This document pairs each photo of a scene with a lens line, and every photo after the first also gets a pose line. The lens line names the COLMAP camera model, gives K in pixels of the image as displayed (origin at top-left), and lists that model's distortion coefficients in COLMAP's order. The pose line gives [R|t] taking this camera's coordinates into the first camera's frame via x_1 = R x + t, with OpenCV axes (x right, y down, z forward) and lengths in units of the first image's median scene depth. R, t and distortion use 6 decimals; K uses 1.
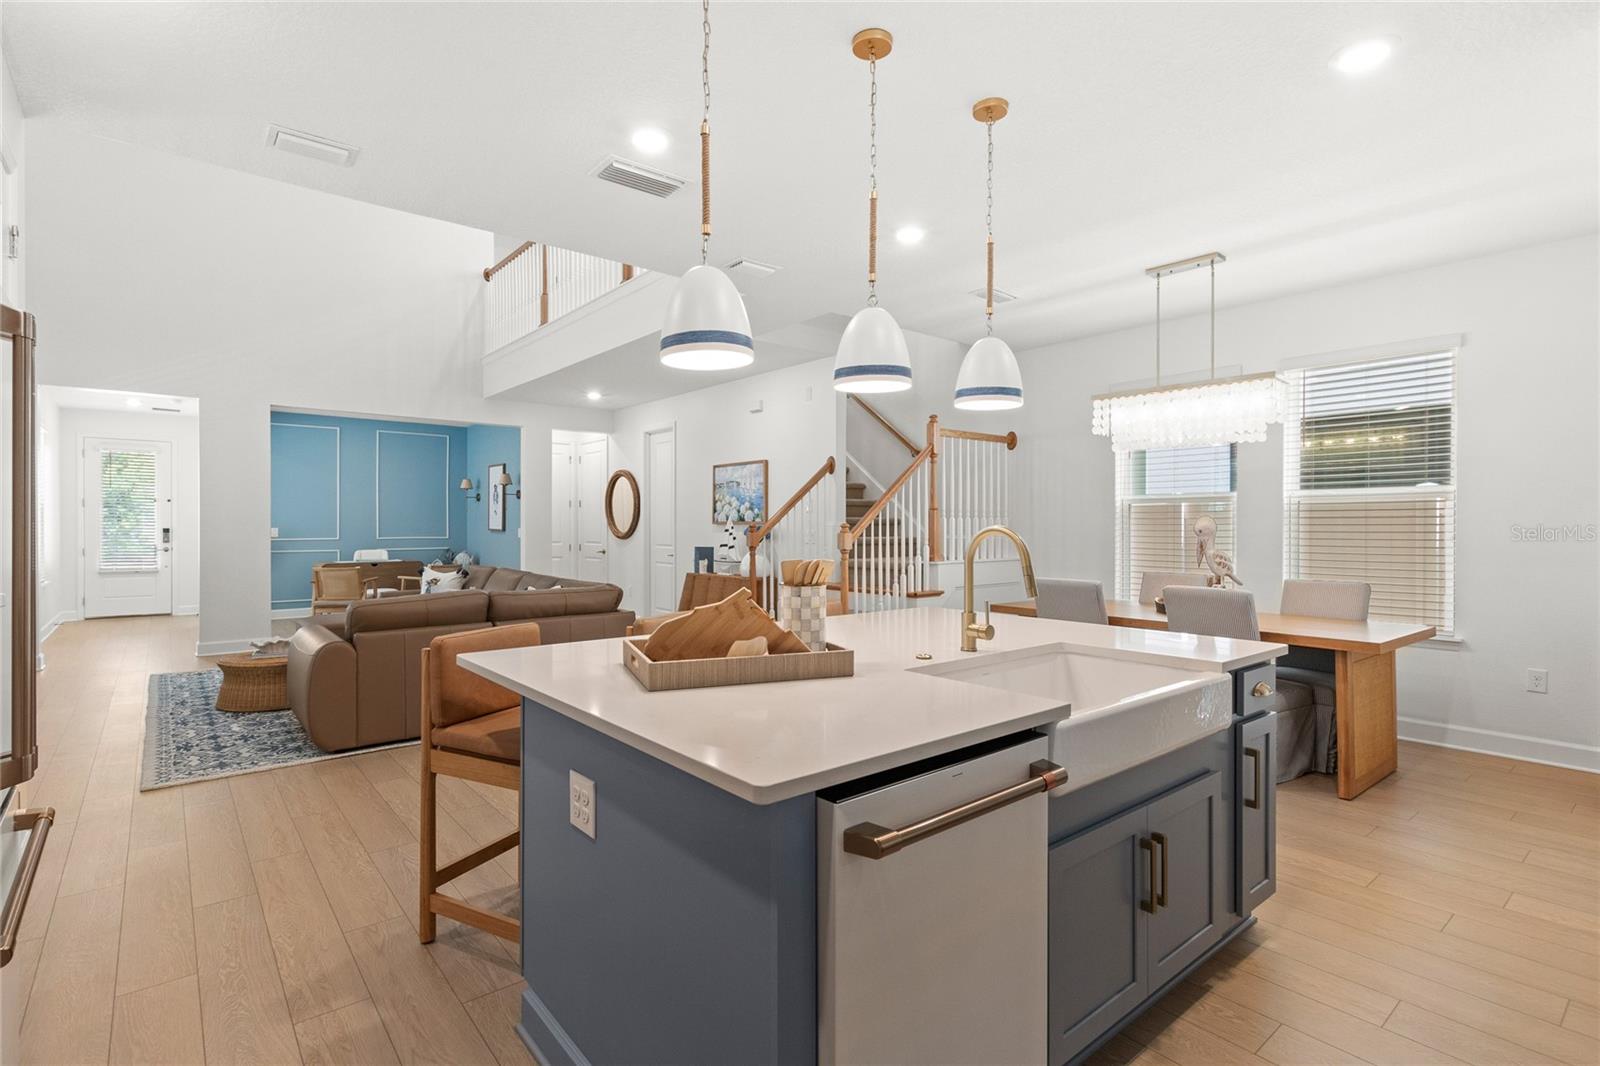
lens RADIAL K [[767.3, 0, 793.1], [0, 767.3, 531.0], [0, 0, 1]] dist [0.004888, -0.000346]
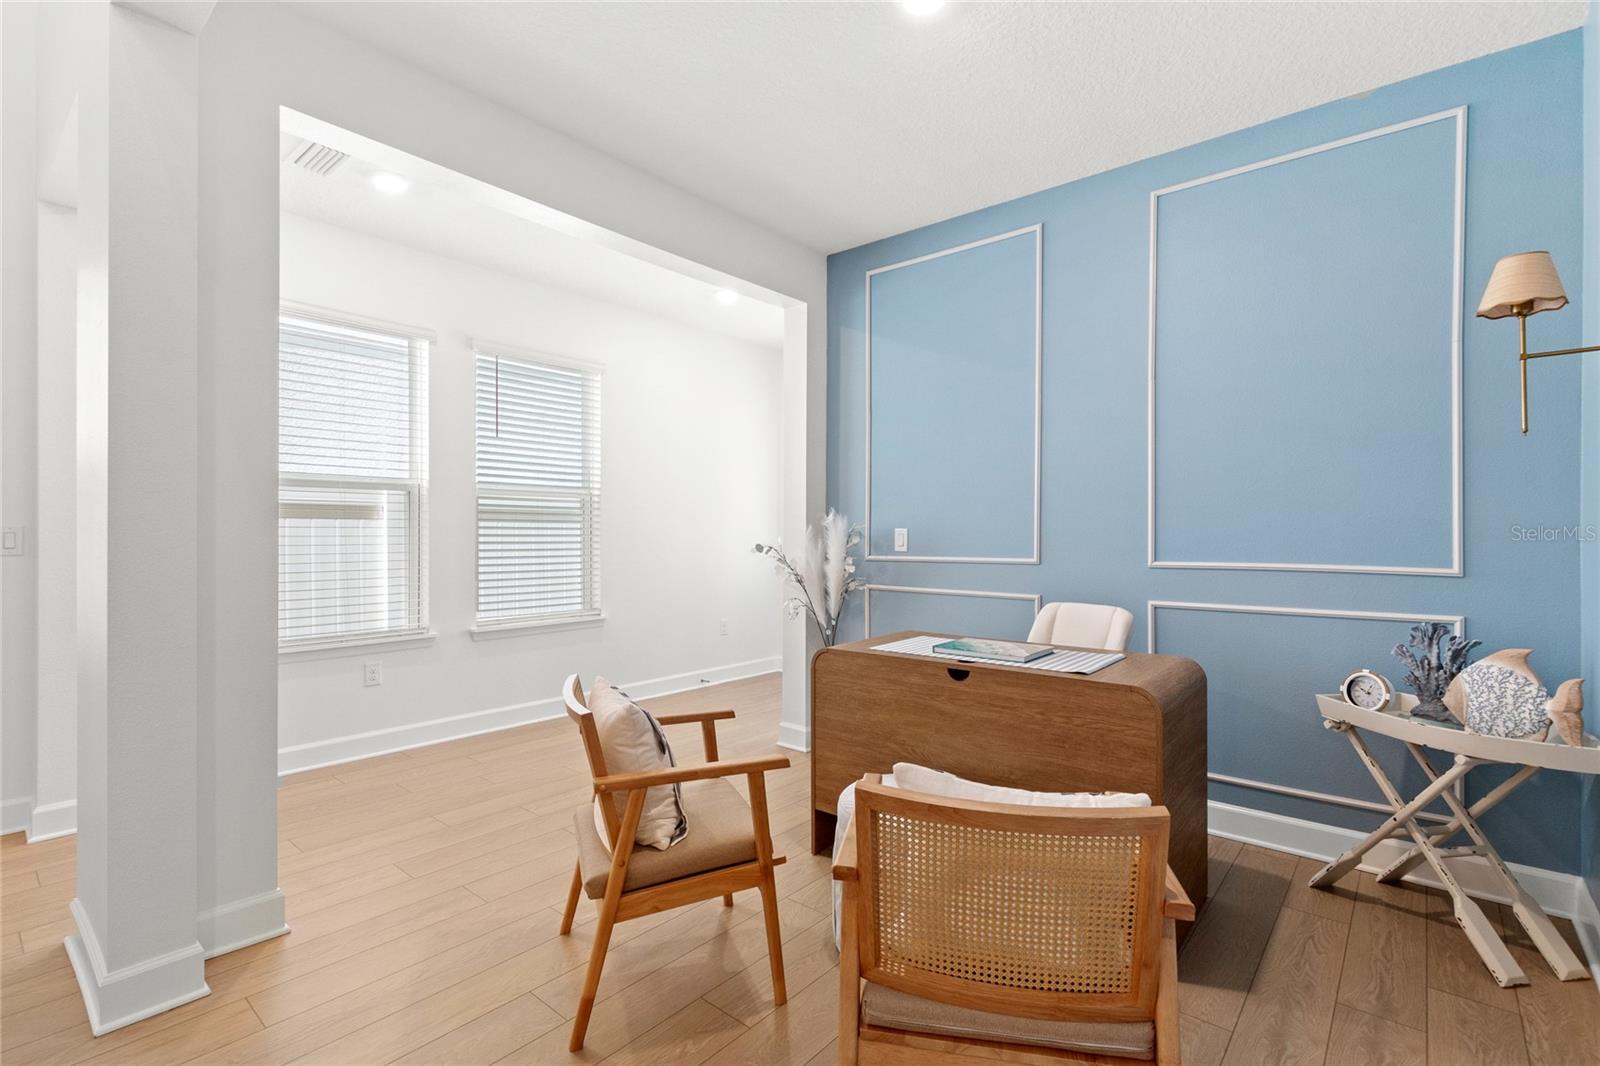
lens RADIAL K [[736.9, 0, 799.5], [0, 736.9, 530.0], [0, 0, 1]] dist [0.002745, -0.000239]
pose [[0.182367, -0.002514, -0.983227, -0.442531], [-0.010011, 0.999940, -0.004414, -0.001078], [0.983180, 0.010648, 0.182330, 1.248550]]
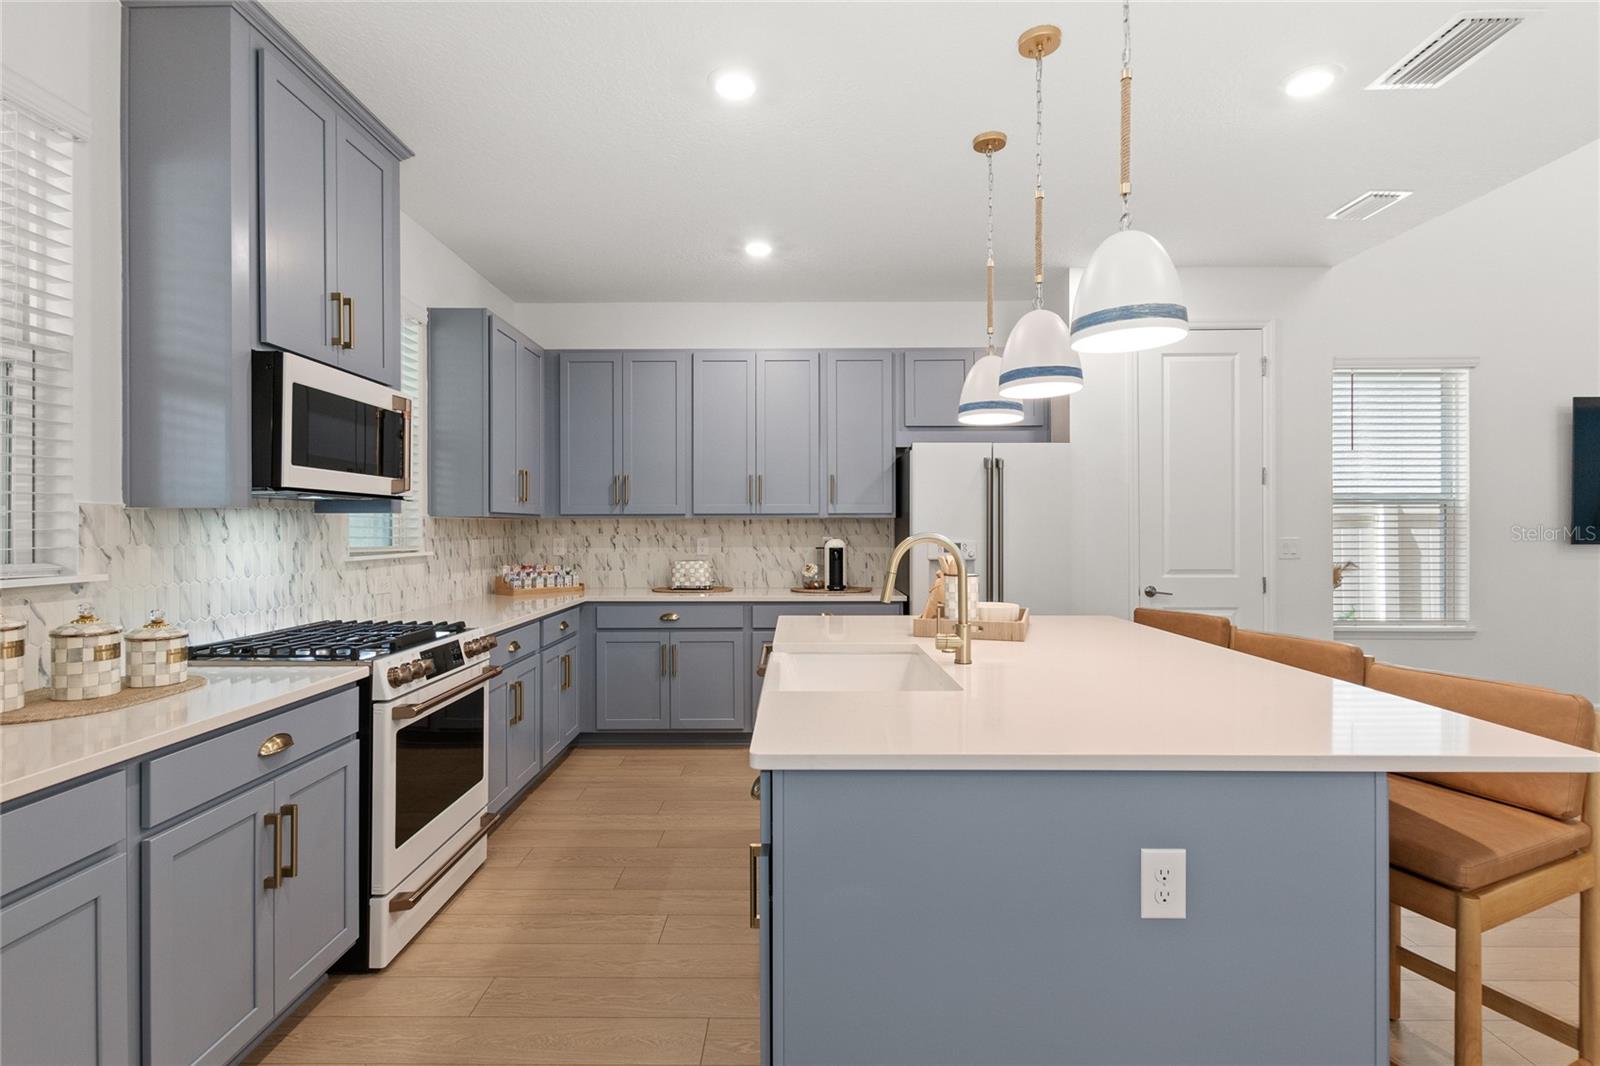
lens RADIAL K [[767.3, 0, 793.1], [0, 767.3, 531.0], [0, 0, 1]] dist [0.004888, -0.000346]
pose [[-0.641505, 0.003134, -0.767112, 0.346917], [-0.005396, 0.999948, 0.008598, -0.004852], [0.767100, 0.009654, -0.641455, 0.456789]]
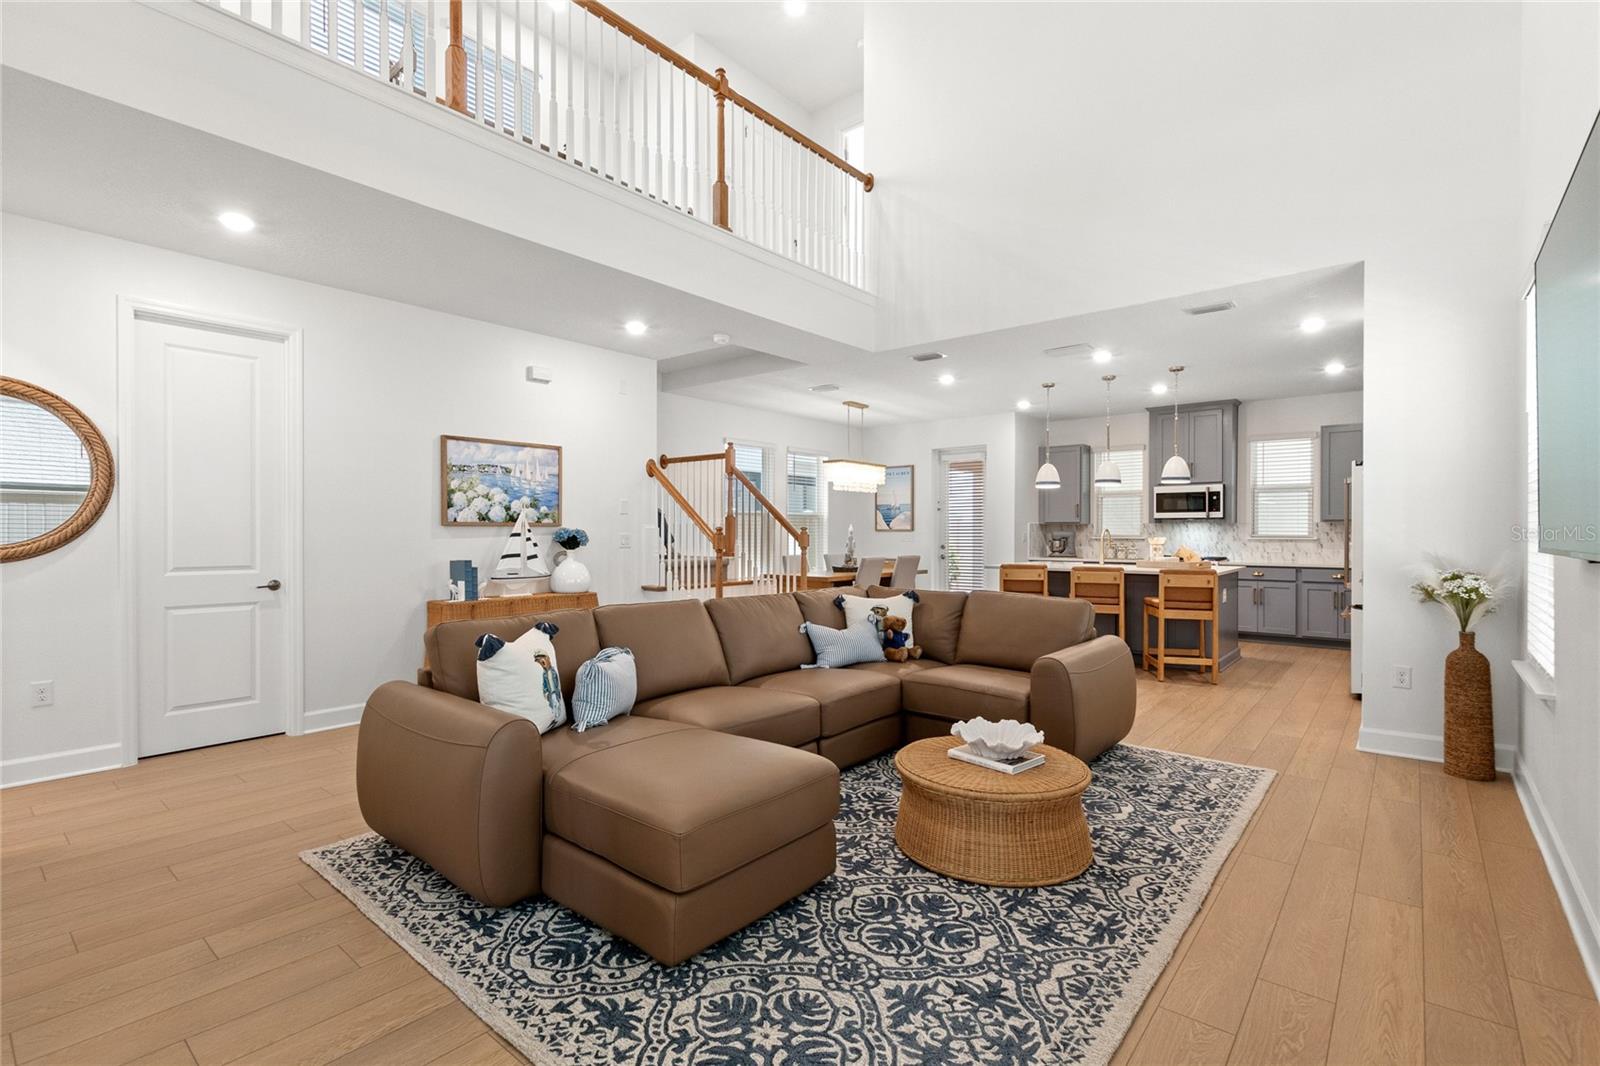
lens RADIAL K [[736.9, 0, 799.5], [0, 736.9, 530.0], [0, 0, 1]] dist [0.002745, -0.000239]
pose [[-0.187276, 0.001681, 0.982306, -0.877612], [0.007898, 0.999969, -0.000205, -0.003187], [-0.982276, 0.007720, -0.187283, 0.933810]]
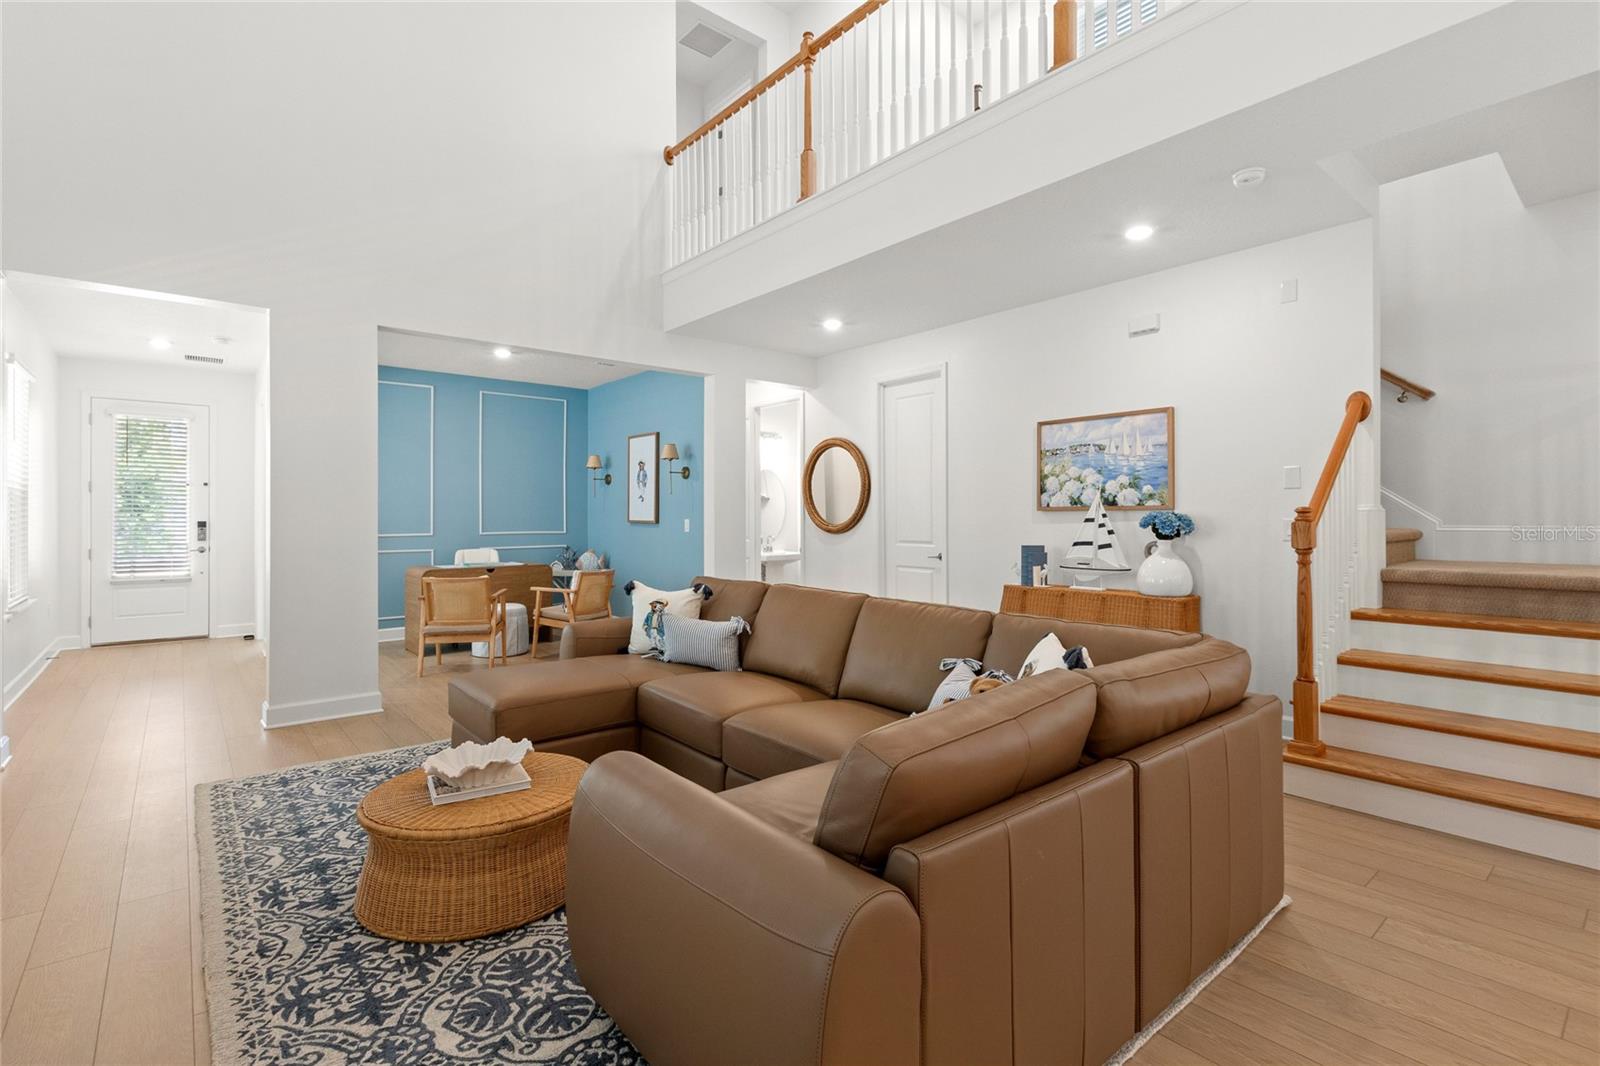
lens RADIAL K [[741.7, 0, 793.0], [0, 741.7, 516.6], [0, 0, 1]] dist [0.000232, -0.000752]
pose [[0.999983, -0.004063, 0.004148, -0.361197], [0.004100, 0.999952, -0.008911, 0.000891], [-0.004111, 0.008928, 0.999952, 0.411912]]
